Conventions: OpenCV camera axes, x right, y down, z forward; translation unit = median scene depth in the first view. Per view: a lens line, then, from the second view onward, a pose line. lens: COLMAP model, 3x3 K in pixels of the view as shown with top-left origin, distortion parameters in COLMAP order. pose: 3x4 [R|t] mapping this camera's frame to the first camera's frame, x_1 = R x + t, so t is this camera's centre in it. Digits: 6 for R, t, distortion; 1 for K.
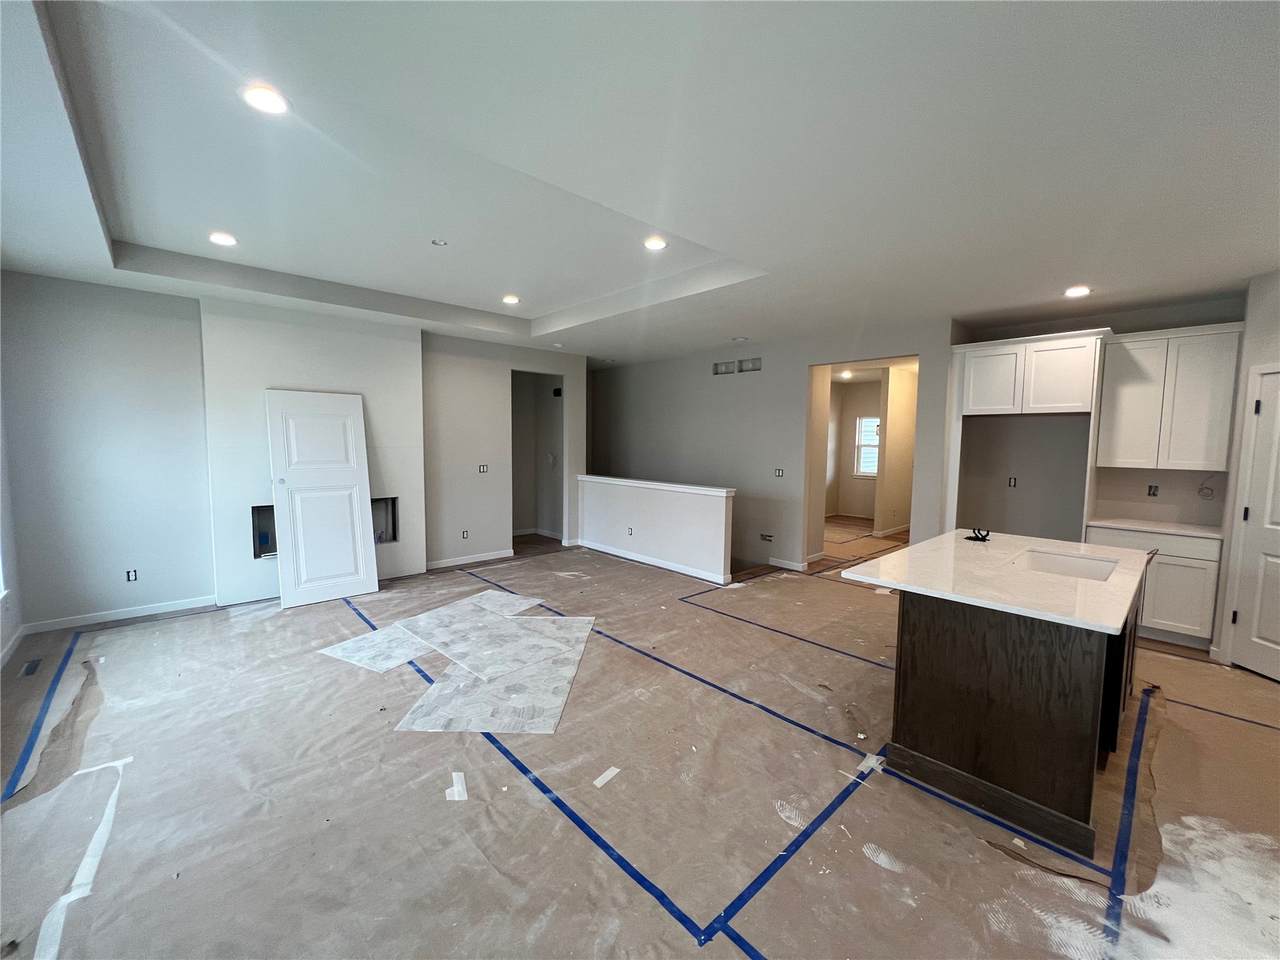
lens RADIAL K [[510.5, 0, 636.8], [0, 510.5, 478.8], [0, 0, 1]] dist [-0.003002, 0.000202]
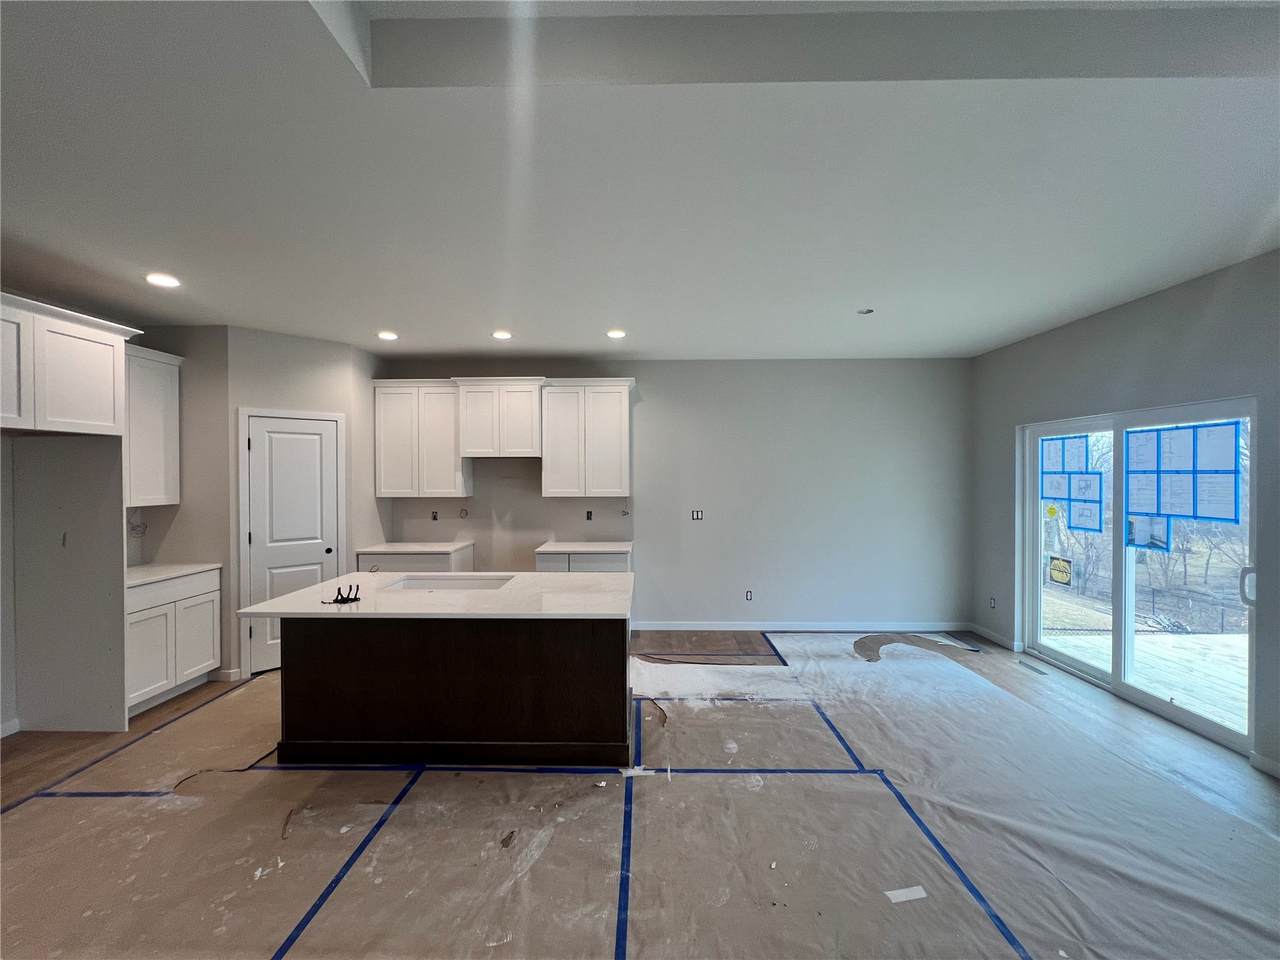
lens RADIAL K [[510.5, 0, 636.8], [0, 510.5, 478.8], [0, 0, 1]] dist [-0.003002, 0.000202]
pose [[-0.723836, -0.014680, 0.689816, -0.220805], [0.048722, 0.996190, 0.072325, -0.113683], [-0.688249, 0.085961, -0.720364, 1.350758]]
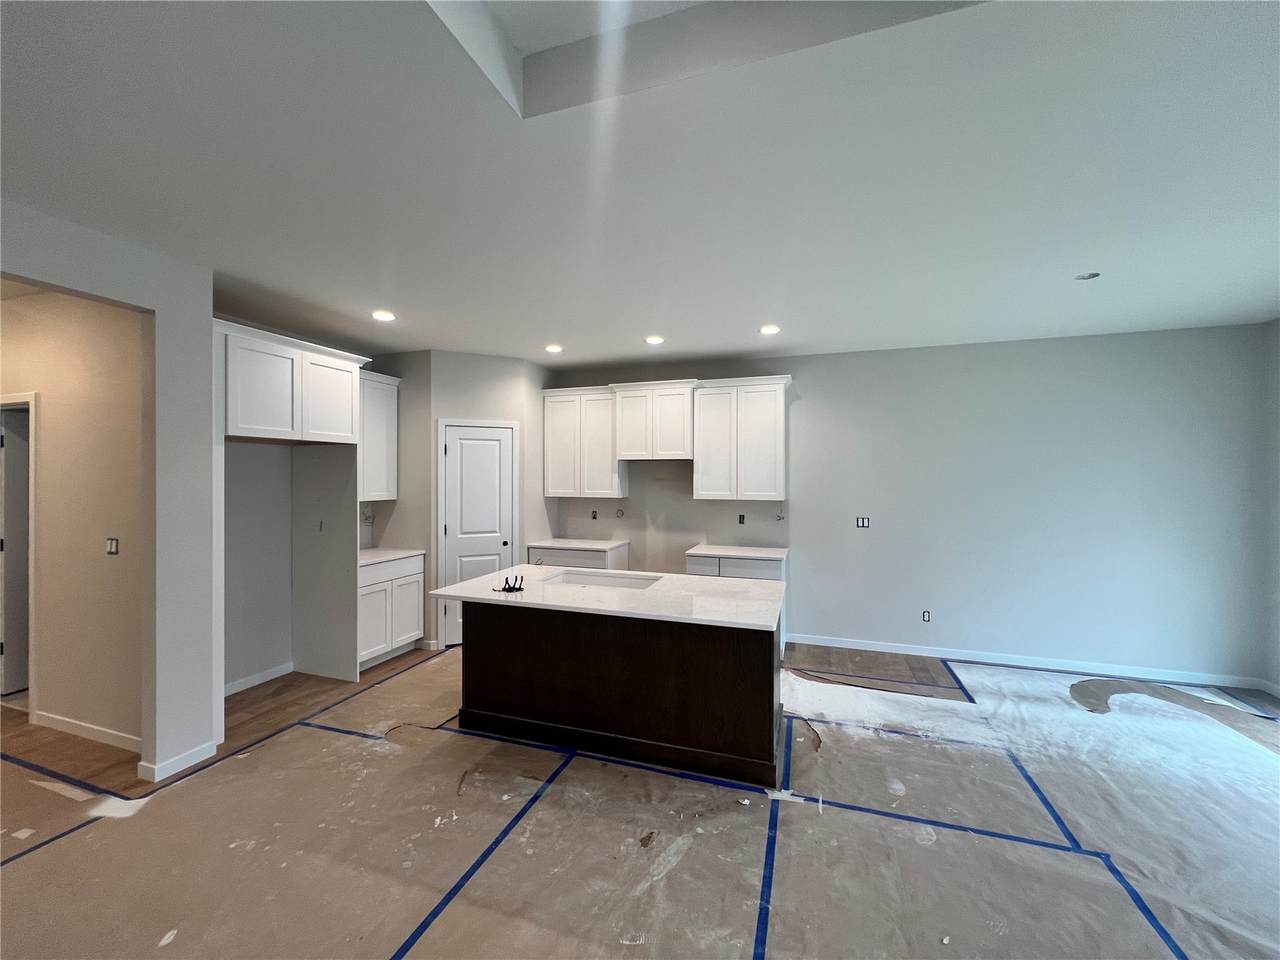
lens RADIAL K [[510.5, 0, 636.8], [0, 510.5, 478.8], [0, 0, 1]] dist [-0.003002, 0.000202]
pose [[-0.477430, -0.015299, 0.878536, -0.221379], [0.060856, 0.996872, 0.050431, -0.111151], [-0.876560, 0.077542, -0.475006, 1.319337]]
